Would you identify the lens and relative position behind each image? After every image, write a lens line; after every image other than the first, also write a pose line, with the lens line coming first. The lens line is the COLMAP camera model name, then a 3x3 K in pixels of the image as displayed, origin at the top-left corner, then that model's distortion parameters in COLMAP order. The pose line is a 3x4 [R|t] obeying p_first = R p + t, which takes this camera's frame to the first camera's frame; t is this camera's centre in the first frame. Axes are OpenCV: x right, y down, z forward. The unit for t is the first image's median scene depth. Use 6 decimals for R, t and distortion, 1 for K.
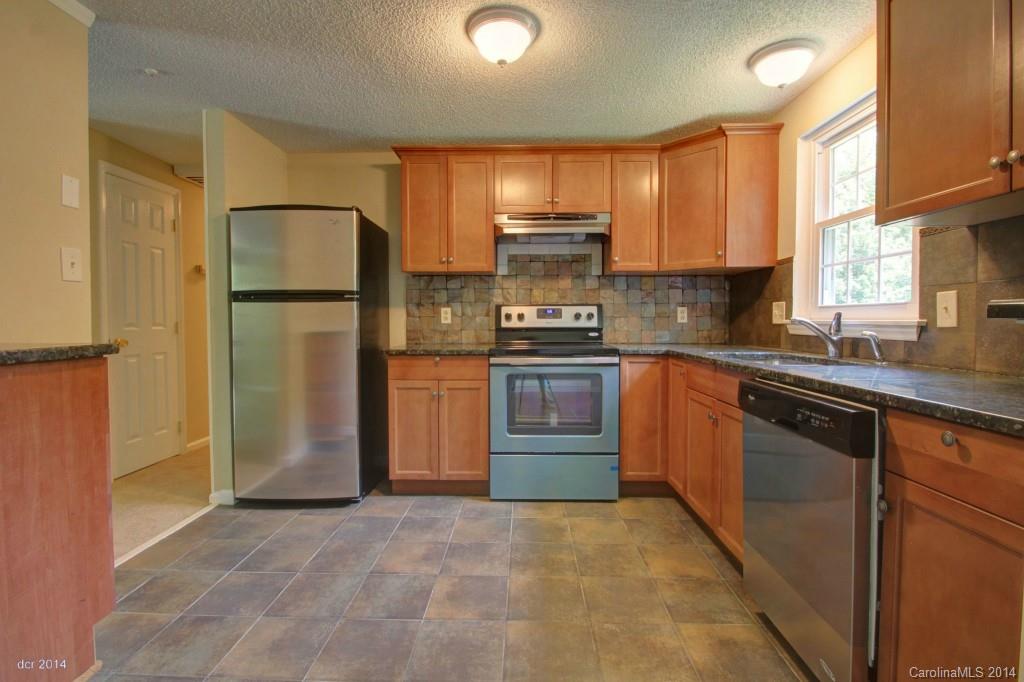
lens RADIAL K [[477.0, 0, 512.4], [0, 477.0, 335.0], [0, 0, 1]] dist [0.023261, -0.022108]
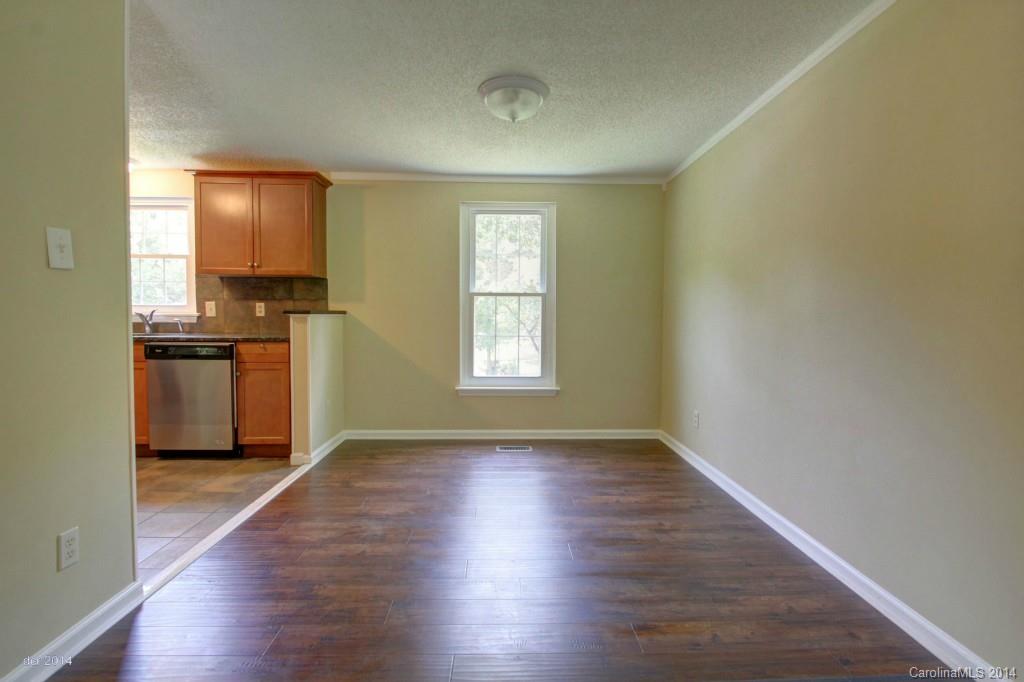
lens RADIAL K [[477.0, 0, 512.4], [0, 477.0, 335.0], [0, 0, 1]] dist [0.023261, -0.022108]
pose [[-0.043126, -0.042081, 0.998183, -1.241220], [0.026377, 0.998716, 0.043243, 0.009899], [-0.998721, 0.028194, -0.041961, -0.334978]]
